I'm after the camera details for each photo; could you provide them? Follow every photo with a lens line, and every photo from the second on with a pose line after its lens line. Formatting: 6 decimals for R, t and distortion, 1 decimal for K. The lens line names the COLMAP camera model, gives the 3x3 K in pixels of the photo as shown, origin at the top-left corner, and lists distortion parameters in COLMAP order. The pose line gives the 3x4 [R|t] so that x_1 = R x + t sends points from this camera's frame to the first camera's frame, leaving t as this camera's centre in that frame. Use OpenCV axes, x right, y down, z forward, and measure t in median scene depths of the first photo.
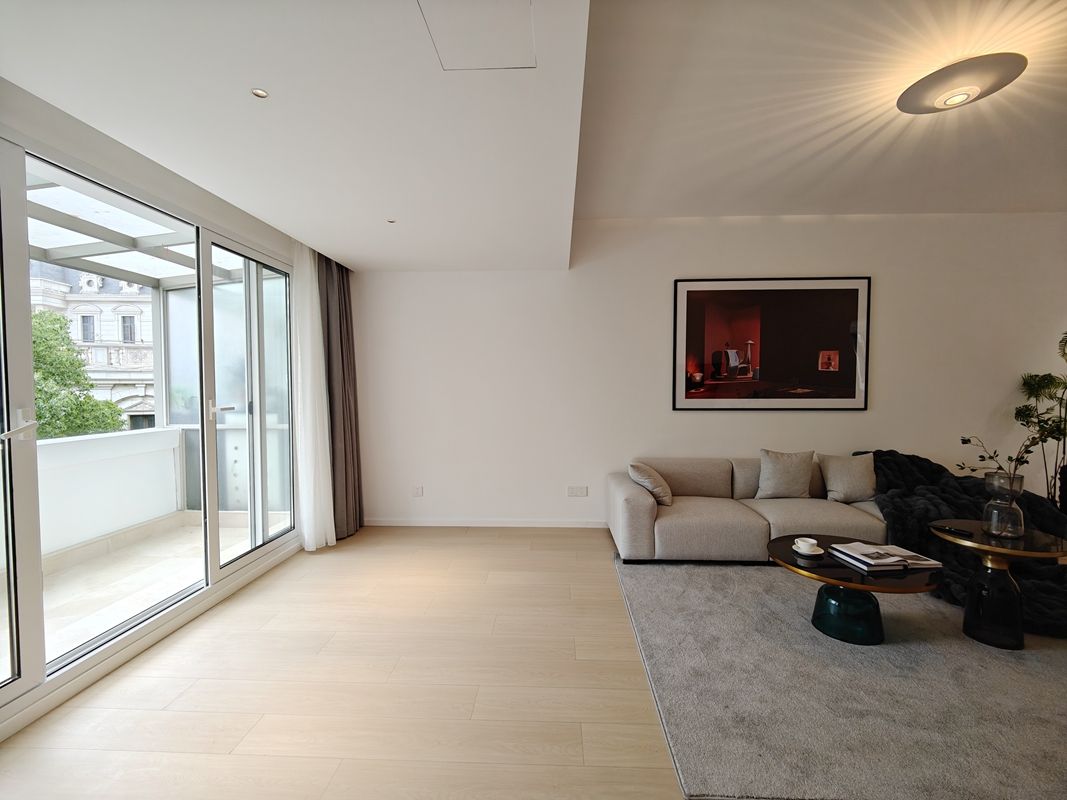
lens RADIAL K [[463.4, 0, 533.5], [0, 463.4, 400.0], [0, 0, 1]] dist [0.011279, -0.009473]
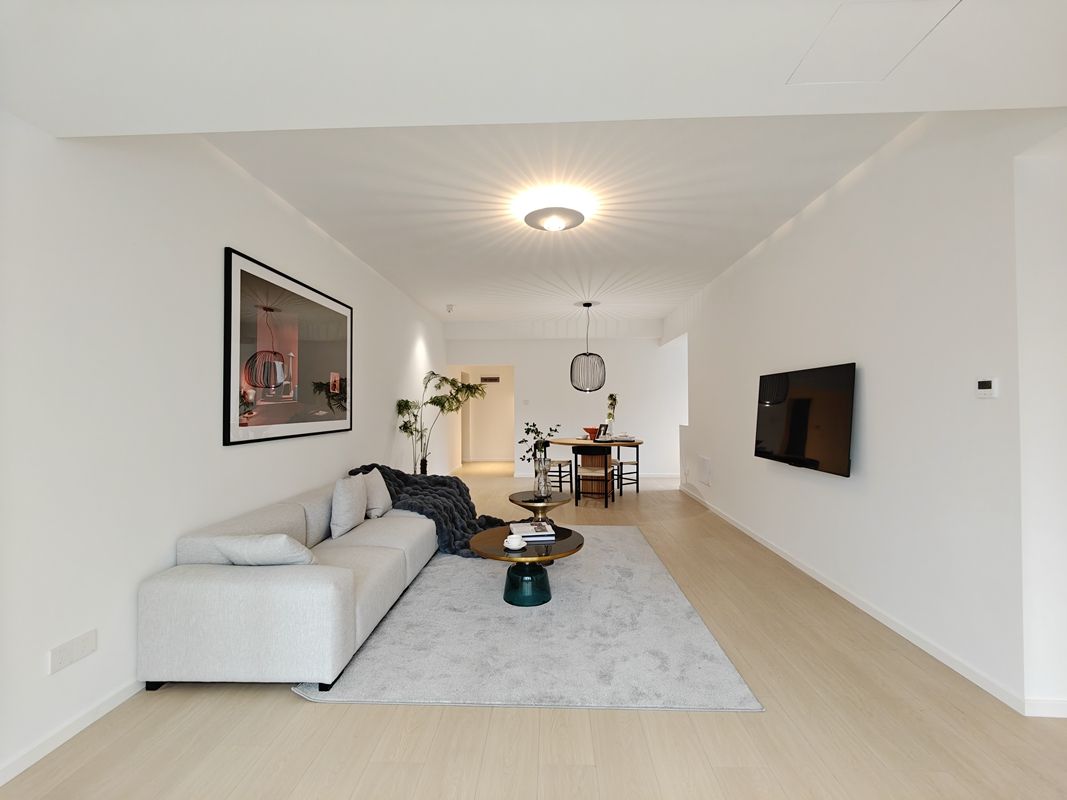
lens RADIAL K [[465.0, 0, 533.5], [0, 465.0, 400.0], [0, 0, 1]] dist [0.001293, 0.000094]
pose [[-0.007611, 0.016503, 0.999835, -0.362274], [0.041535, 0.999006, -0.016173, -0.013166], [-0.999108, 0.041405, -0.008289, 0.586695]]
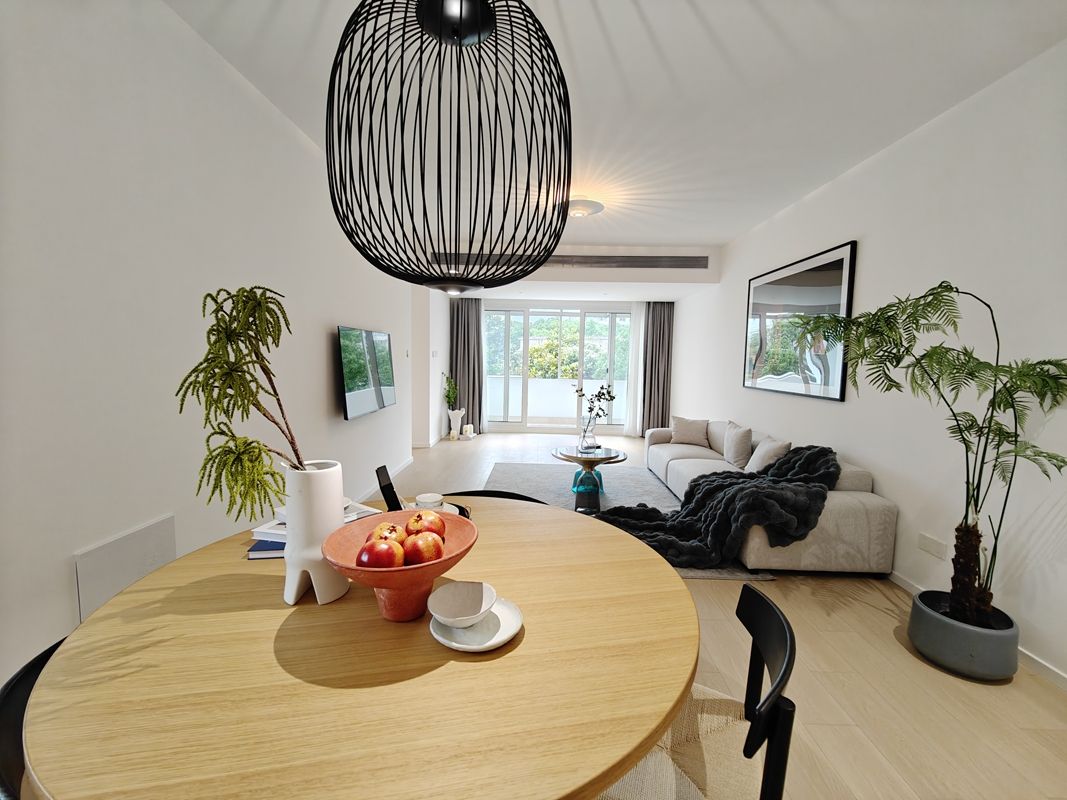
lens RADIAL K [[465.0, 0, 533.5], [0, 465.0, 400.0], [0, 0, 1]] dist [0.001293, 0.000094]
pose [[0.020958, 0.089390, -0.995776, 1.545198], [-0.057365, 0.994462, 0.088065, -0.022035], [0.998133, 0.055277, 0.025970, 0.420155]]
